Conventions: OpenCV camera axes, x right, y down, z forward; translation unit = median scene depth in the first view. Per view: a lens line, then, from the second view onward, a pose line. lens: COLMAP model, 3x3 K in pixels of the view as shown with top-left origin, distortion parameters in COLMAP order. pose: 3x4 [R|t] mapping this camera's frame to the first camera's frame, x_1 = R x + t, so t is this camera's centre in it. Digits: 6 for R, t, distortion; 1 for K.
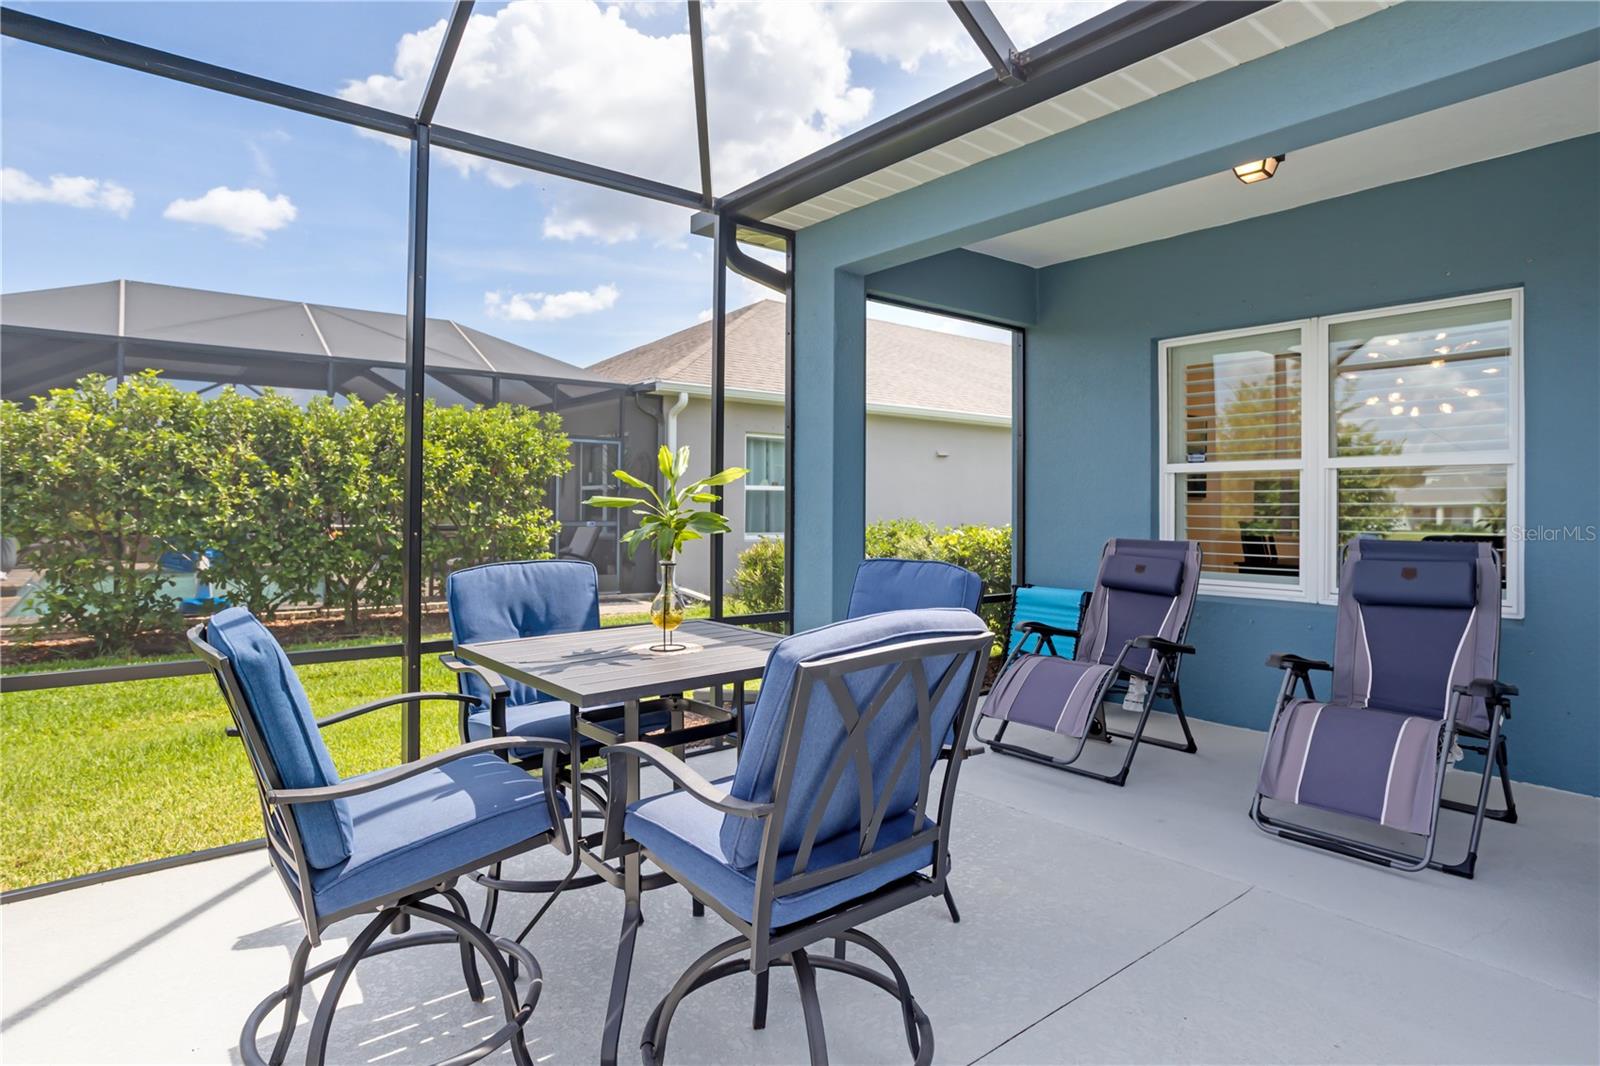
lens RADIAL K [[837.0, 0, 785.5], [0, 837.0, 503.4], [0, 0, 1]] dist [-0.019079, 0.004414]
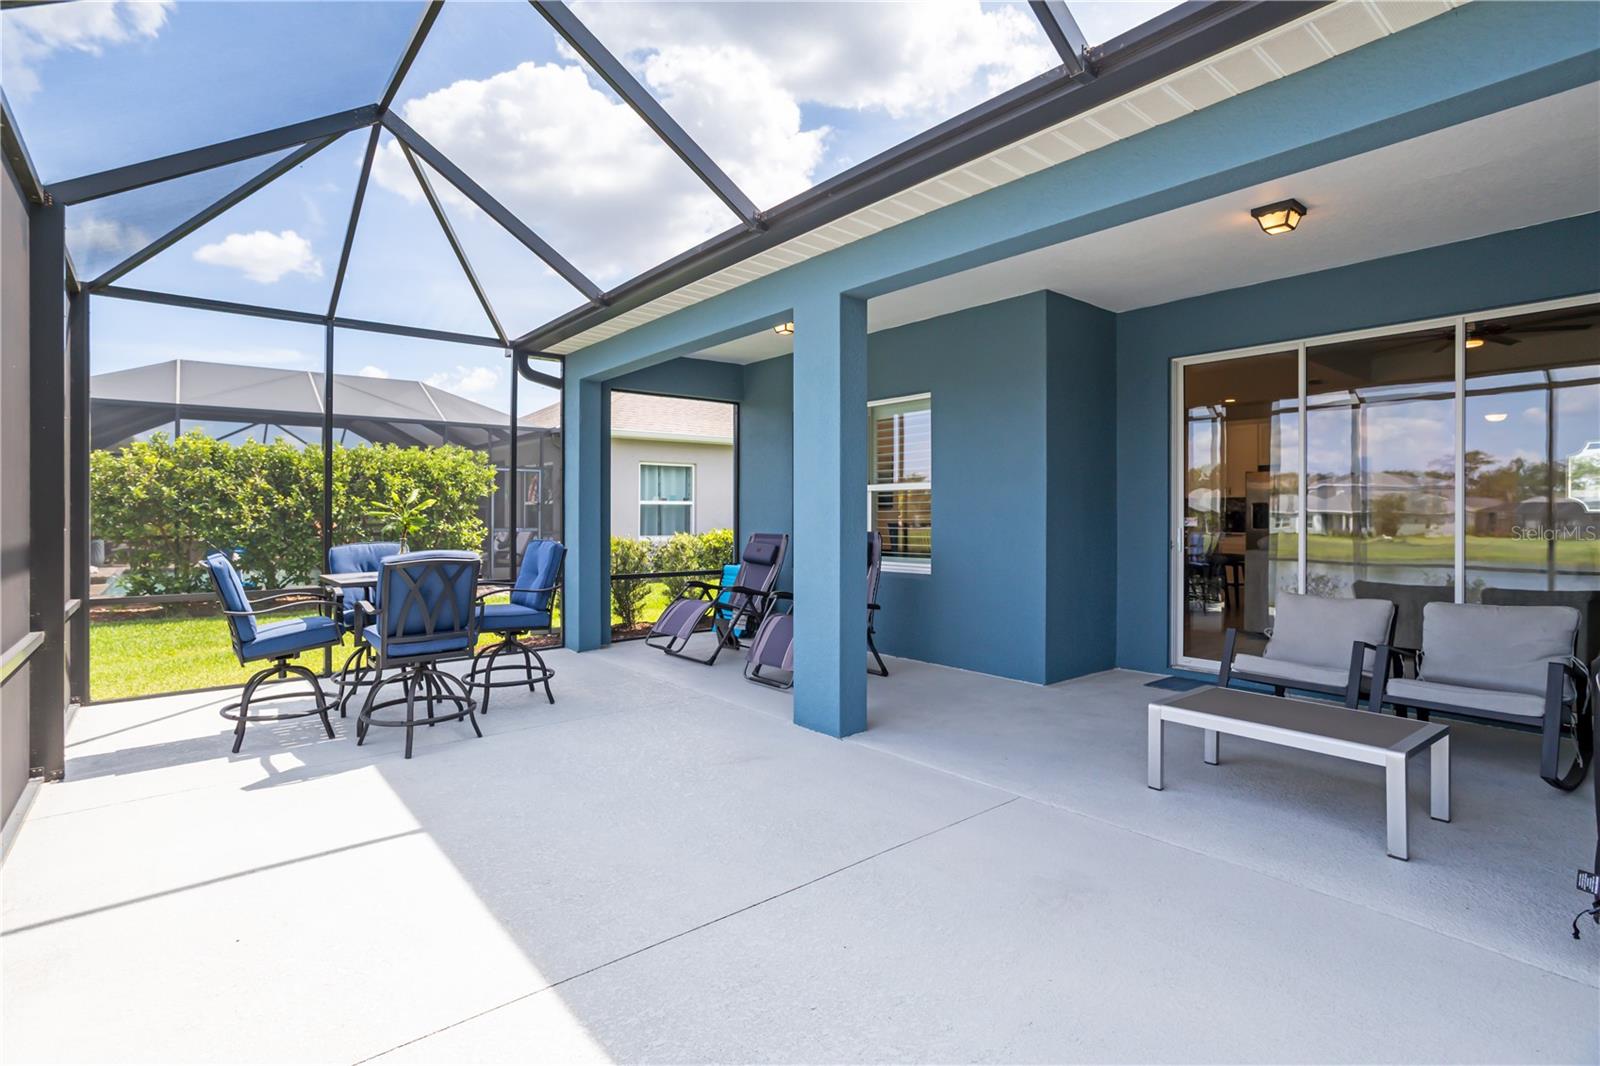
lens RADIAL K [[782.5, 0, 783.2], [0, 782.5, 518.9], [0, 0, 1]] dist [-0.020404, 0.011872]
pose [[0.999824, -0.007036, -0.017369, 0.323273], [0.007136, 0.999958, 0.005686, 0.003247], [0.017328, -0.005809, 0.999833, -0.394803]]
